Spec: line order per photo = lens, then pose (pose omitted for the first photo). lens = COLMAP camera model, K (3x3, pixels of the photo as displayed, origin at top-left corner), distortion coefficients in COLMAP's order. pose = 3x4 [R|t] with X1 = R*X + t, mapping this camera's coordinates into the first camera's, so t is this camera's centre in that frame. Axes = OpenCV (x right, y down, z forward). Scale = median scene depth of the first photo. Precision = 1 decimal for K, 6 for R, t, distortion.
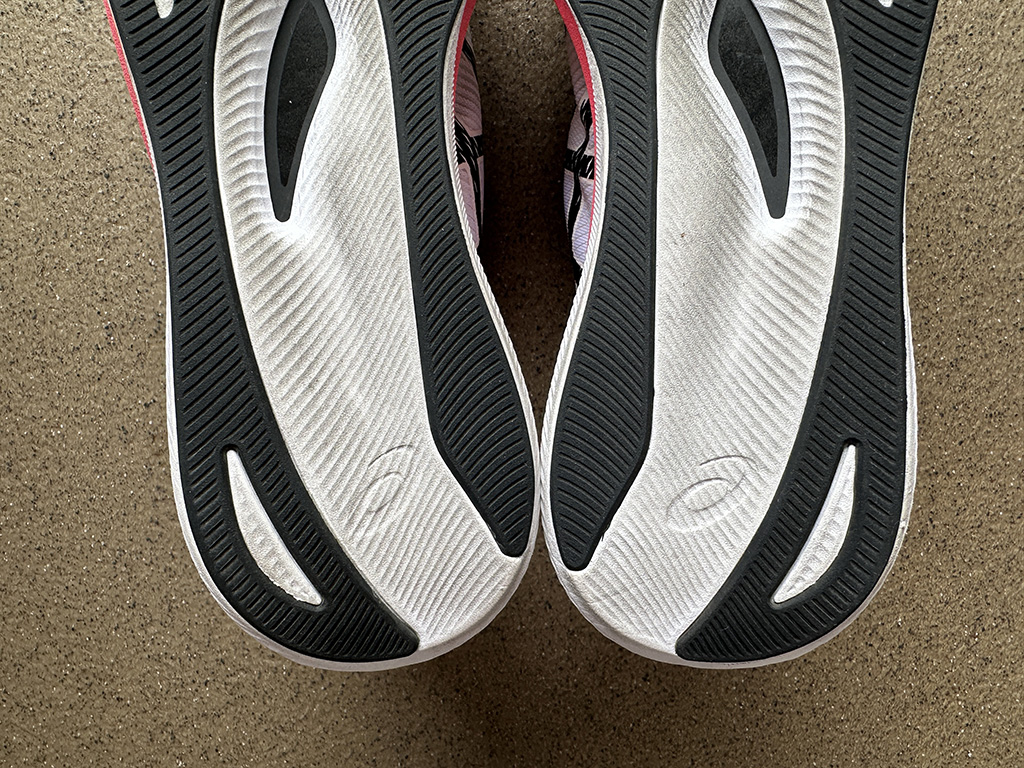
lens RADIAL K [[713.7, 0, 488.4], [0, 713.7, 413.1], [0, 0, 1]] dist [-0.010374, 0.004860]
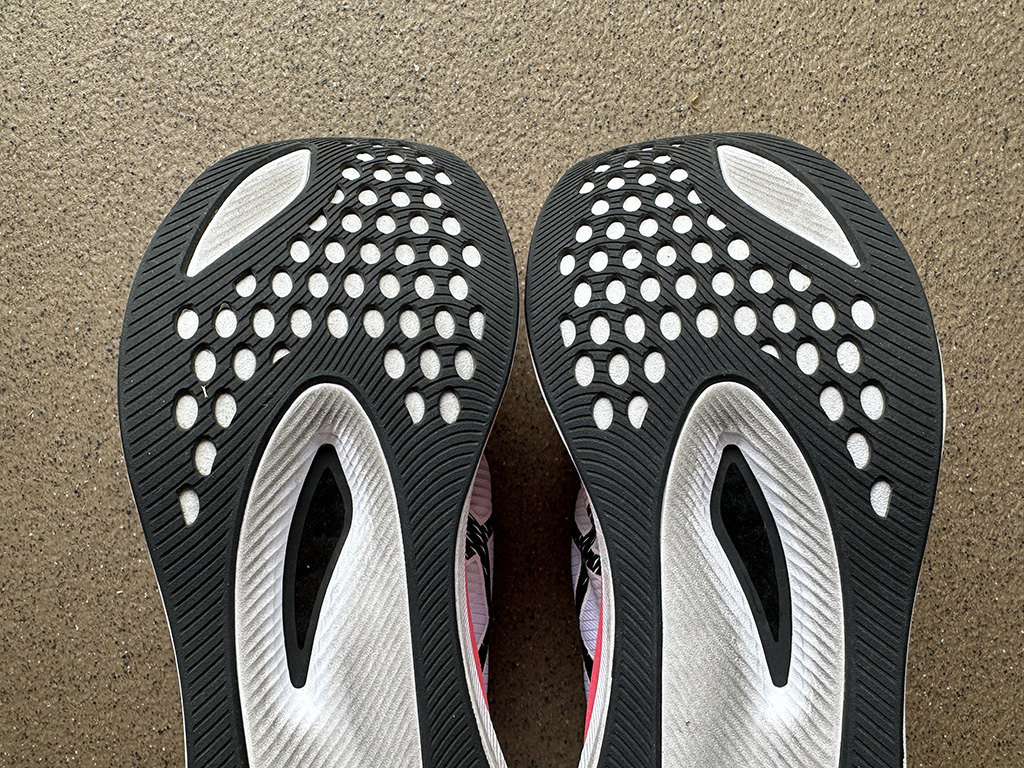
lens RADIAL K [[713.7, 0, 488.4], [0, 713.7, 413.1], [0, 0, 1]] dist [-0.010374, 0.004860]
pose [[0.999933, 0.003324, -0.011077, -0.004102], [-0.003991, 0.998141, -0.060824, -0.624008], [0.010854, 0.060864, 0.998087, -0.052860]]
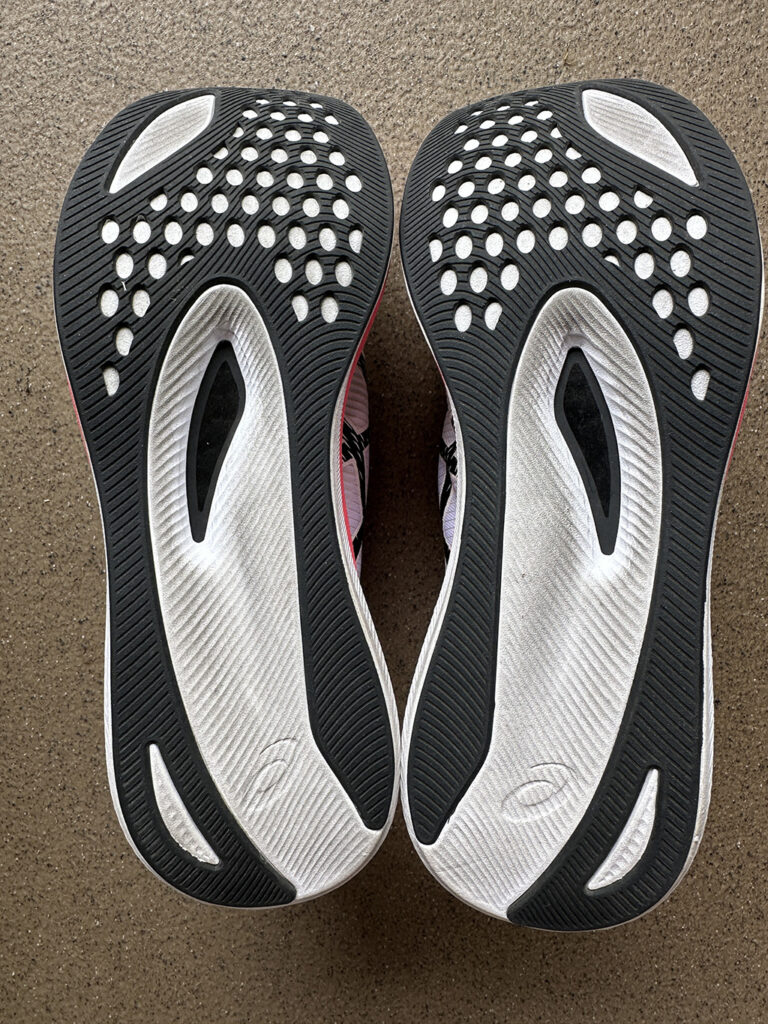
lens RADIAL K [[713.5, 0, 344.7], [0, 713.5, 484.6], [0, 0, 1]] dist [-0.009097, 0.003812]
pose [[0.996904, 0.032230, -0.071716, 0.051952], [-0.032437, 0.999472, -0.001733, -0.387131], [0.071622, 0.004054, 0.997424, -0.225799]]
